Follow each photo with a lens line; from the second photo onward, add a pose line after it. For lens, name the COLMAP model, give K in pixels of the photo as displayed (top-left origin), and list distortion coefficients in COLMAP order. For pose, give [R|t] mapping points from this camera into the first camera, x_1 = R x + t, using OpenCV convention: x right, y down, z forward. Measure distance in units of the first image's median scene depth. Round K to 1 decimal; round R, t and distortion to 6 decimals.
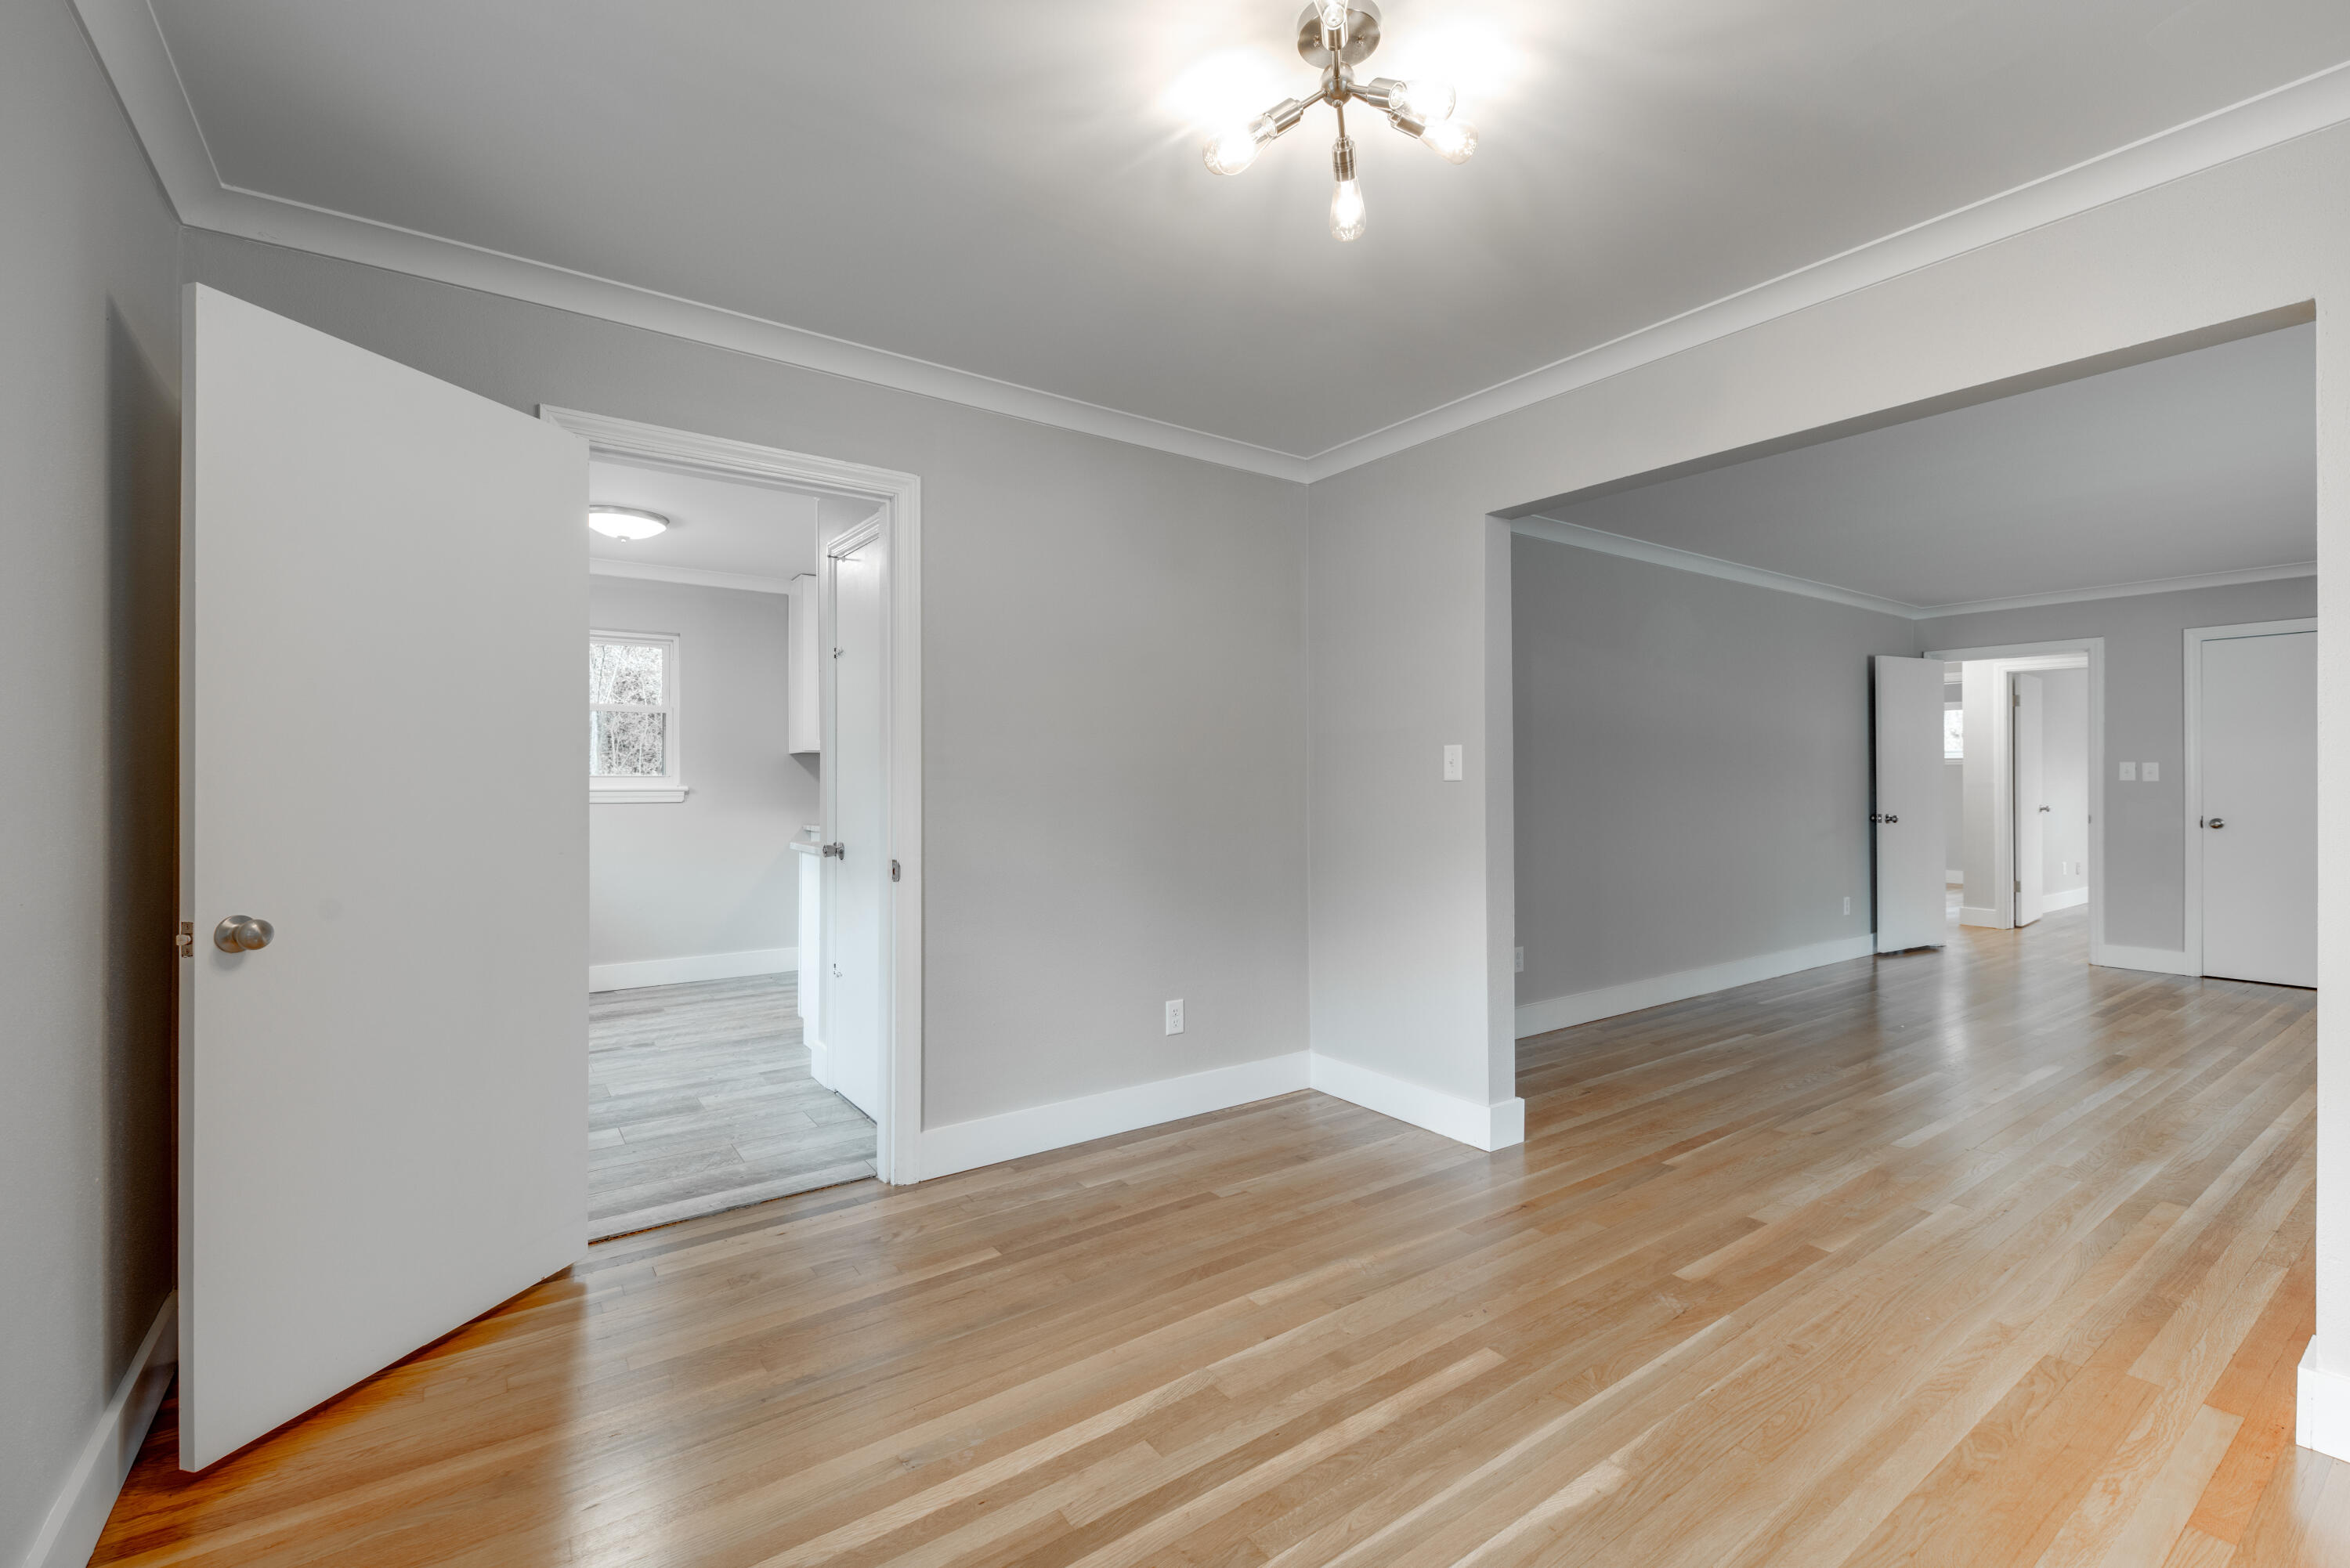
lens RADIAL K [[1003.2, 0, 1177.2], [0, 1003.2, 788.9], [0, 0, 1]] dist [0.002597, 0.000170]
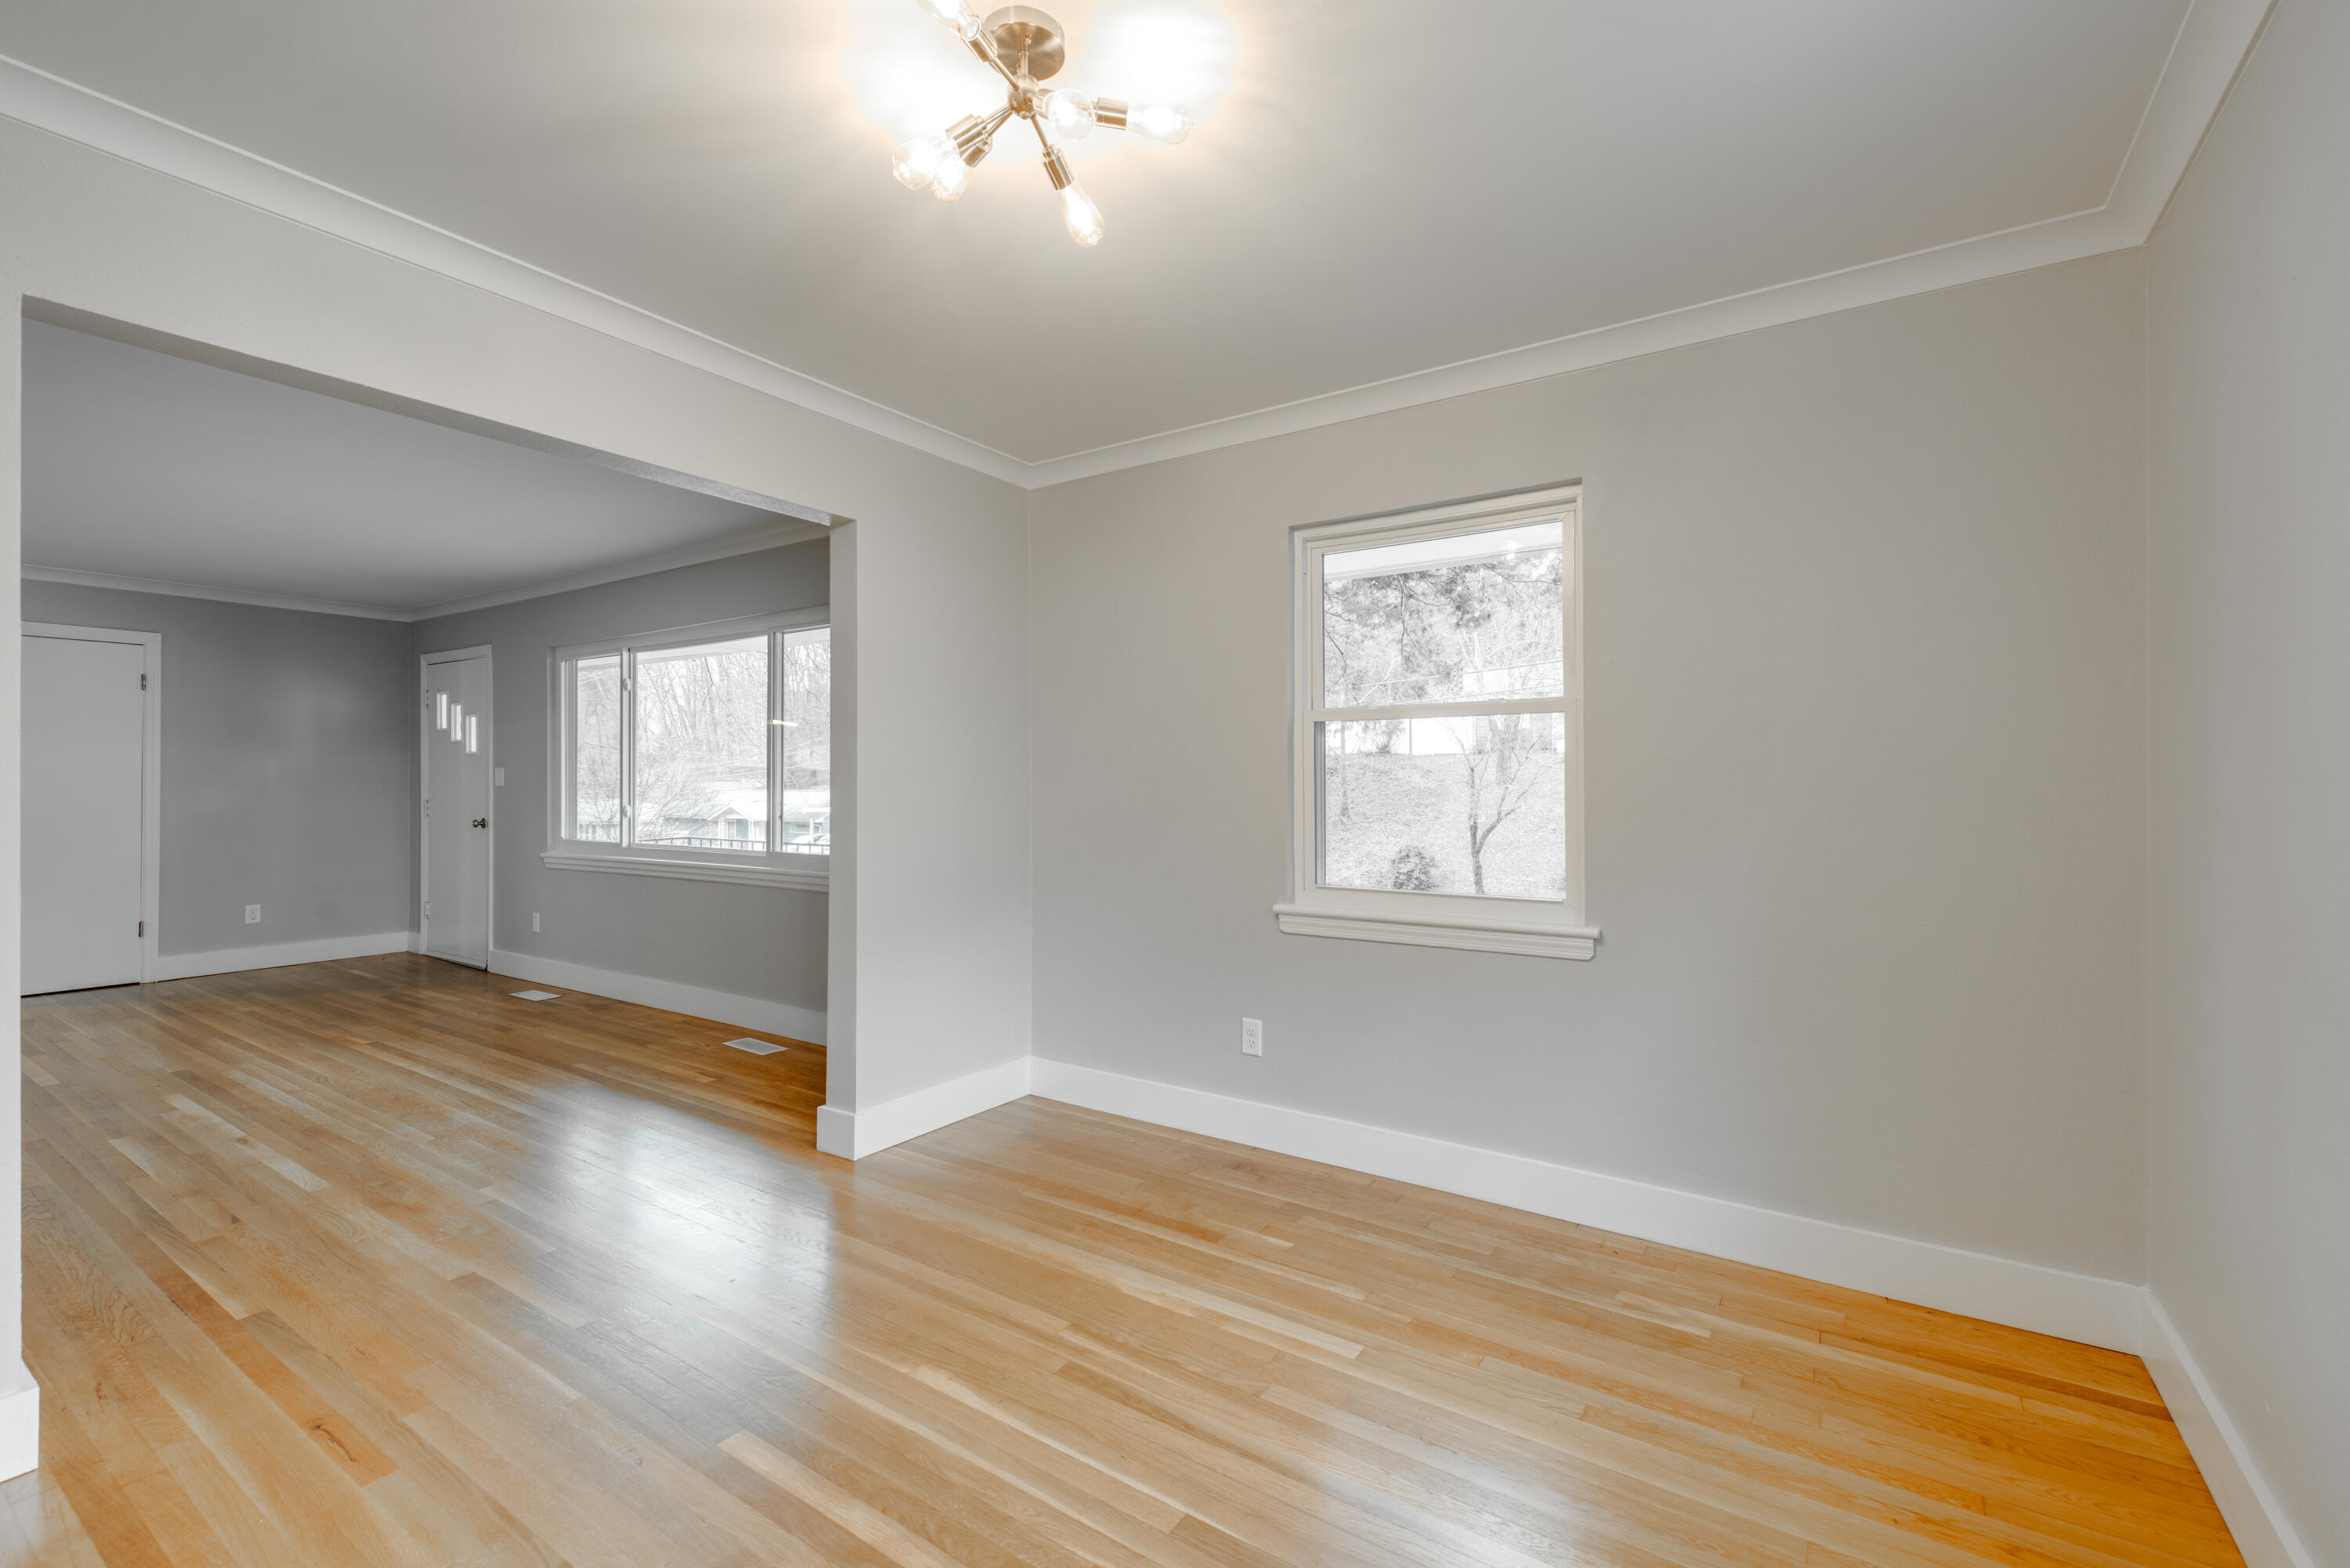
lens RADIAL K [[1008.7, 0, 1185.1], [0, 1008.7, 770.2], [0, 0, 1]] dist [0.002386, -0.000425]
pose [[-0.357096, 0.014408, 0.933957, -0.447281], [0.007866, 0.999892, -0.012417, -0.004683], [-0.934035, 0.002912, -0.357171, 0.641456]]
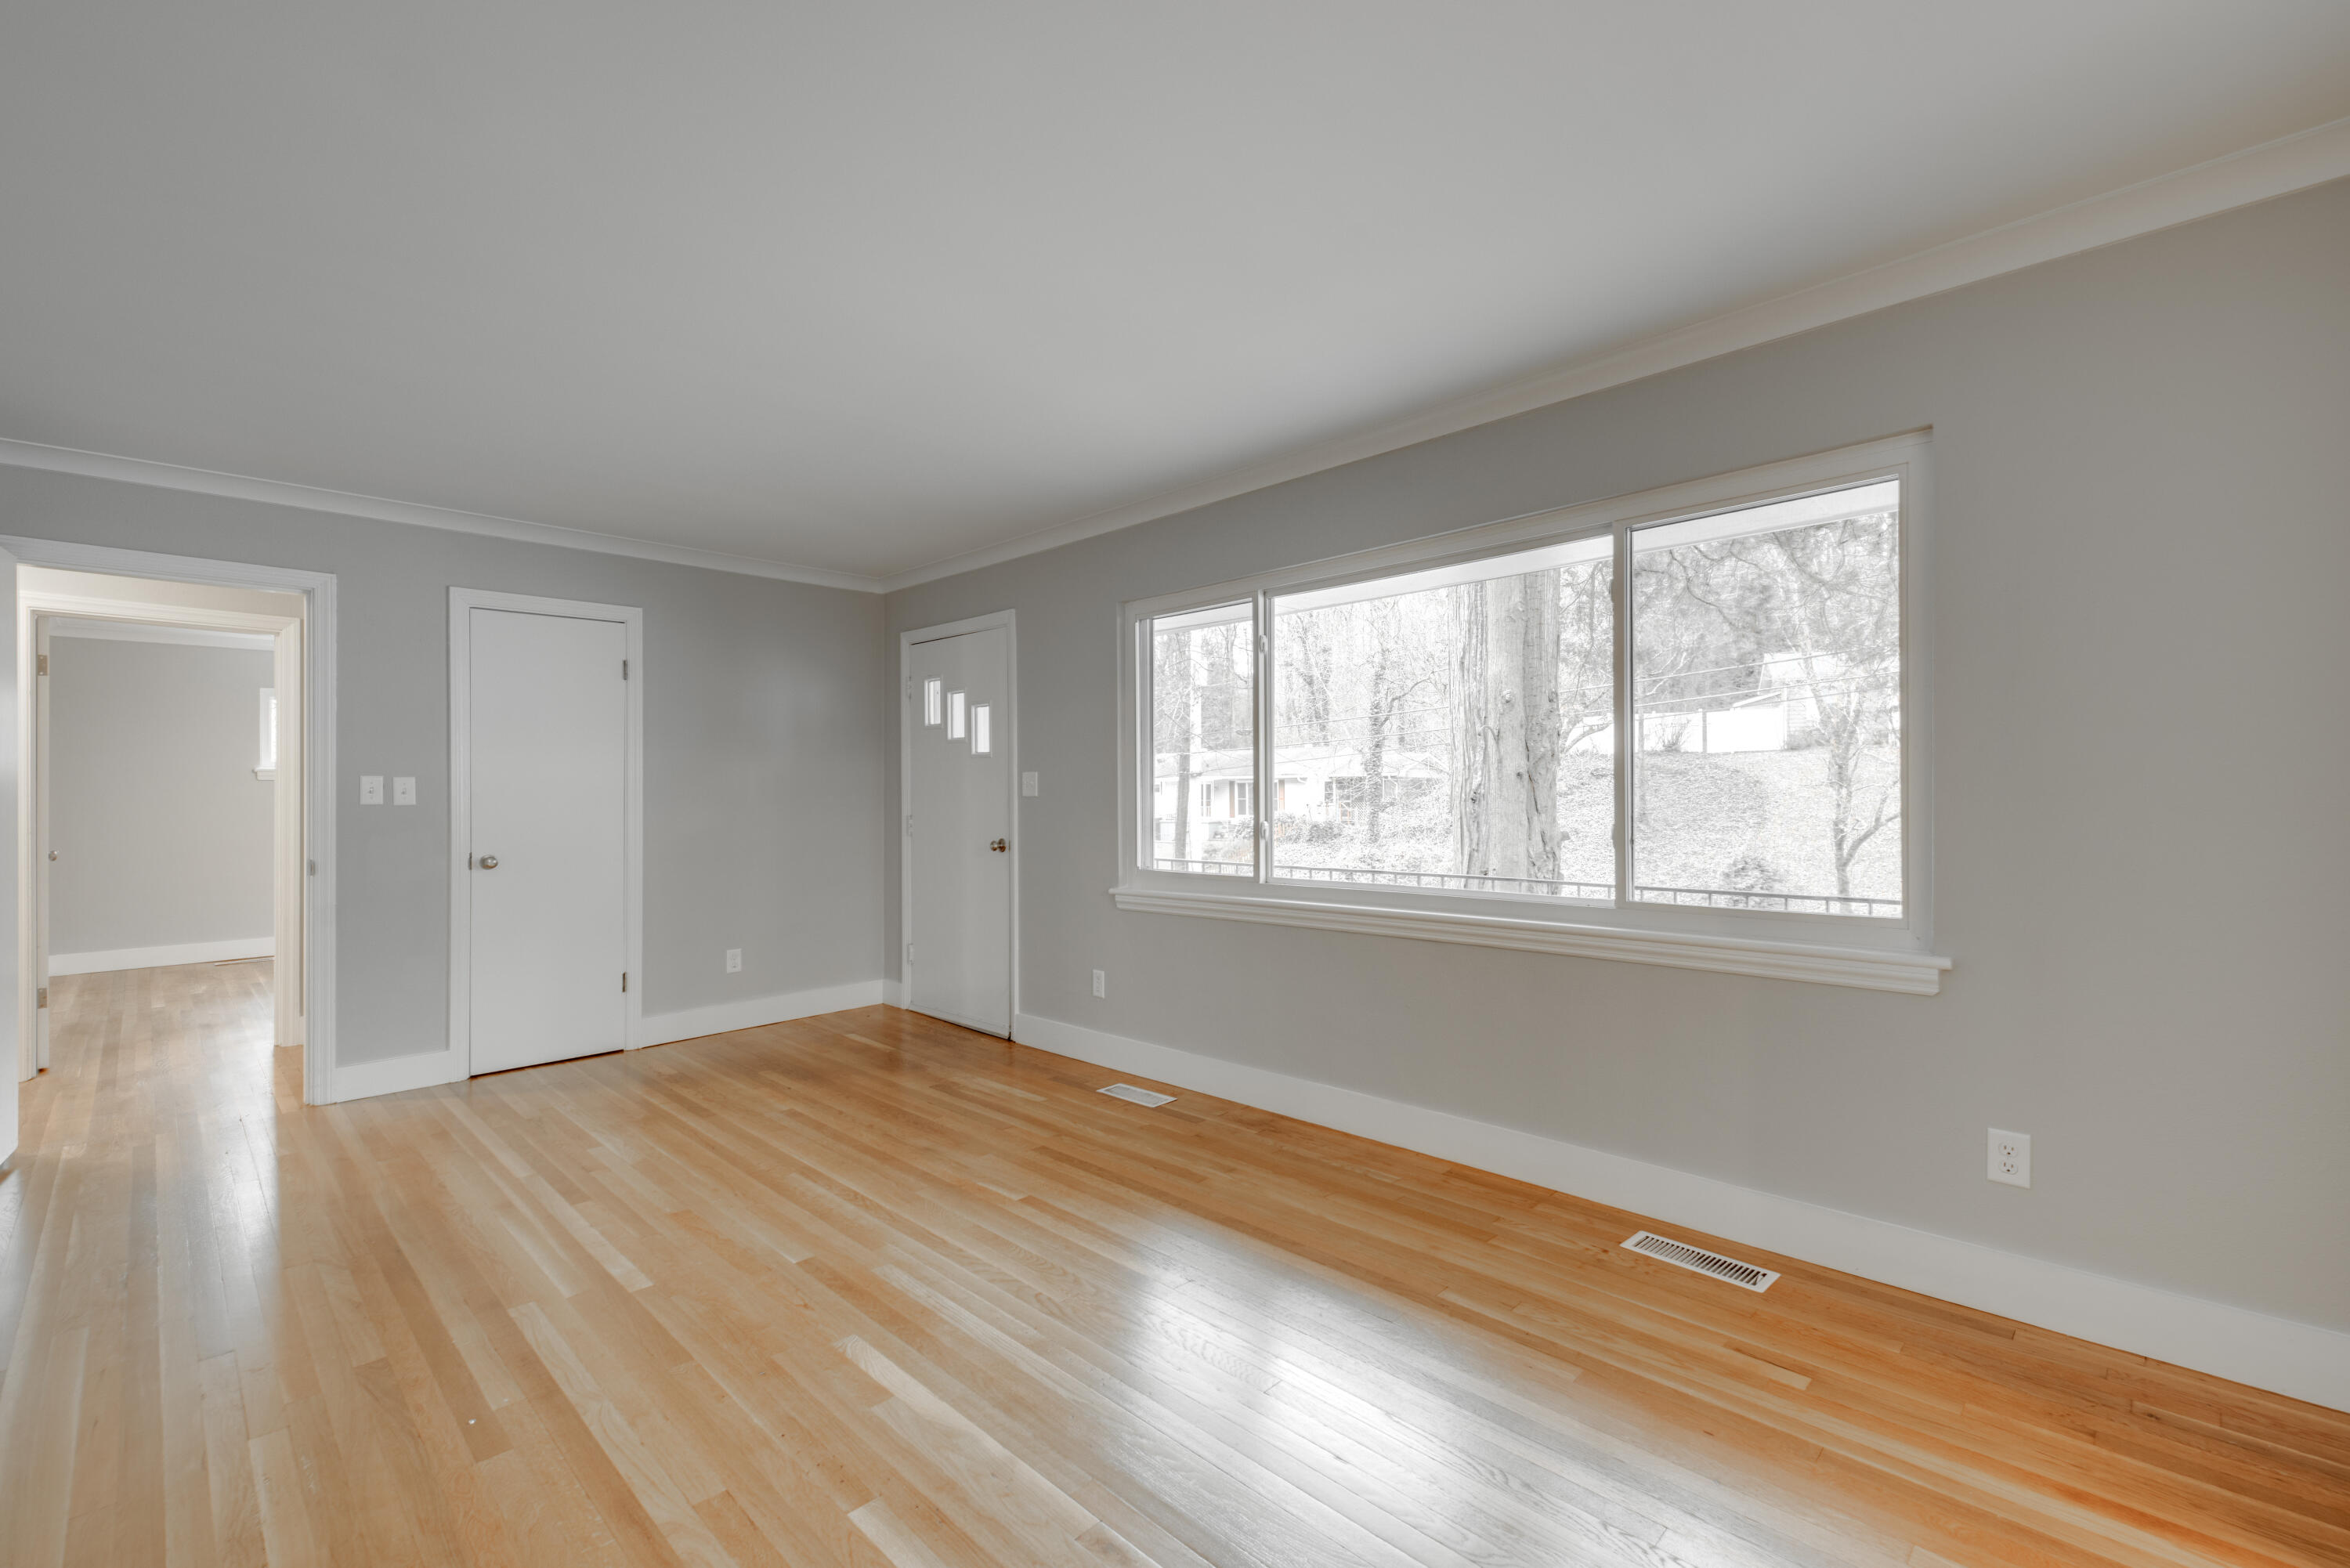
lens RADIAL K [[1003.9, 0, 1176.4], [0, 1003.9, 777.6], [0, 0, 1]] dist [0.020643, -0.000193]
pose [[-0.170995, 0.018842, 0.985092, 0.455074], [0.021153, 0.999657, -0.015449, -0.009507], [-0.985045, 0.018196, -0.171335, 1.276447]]
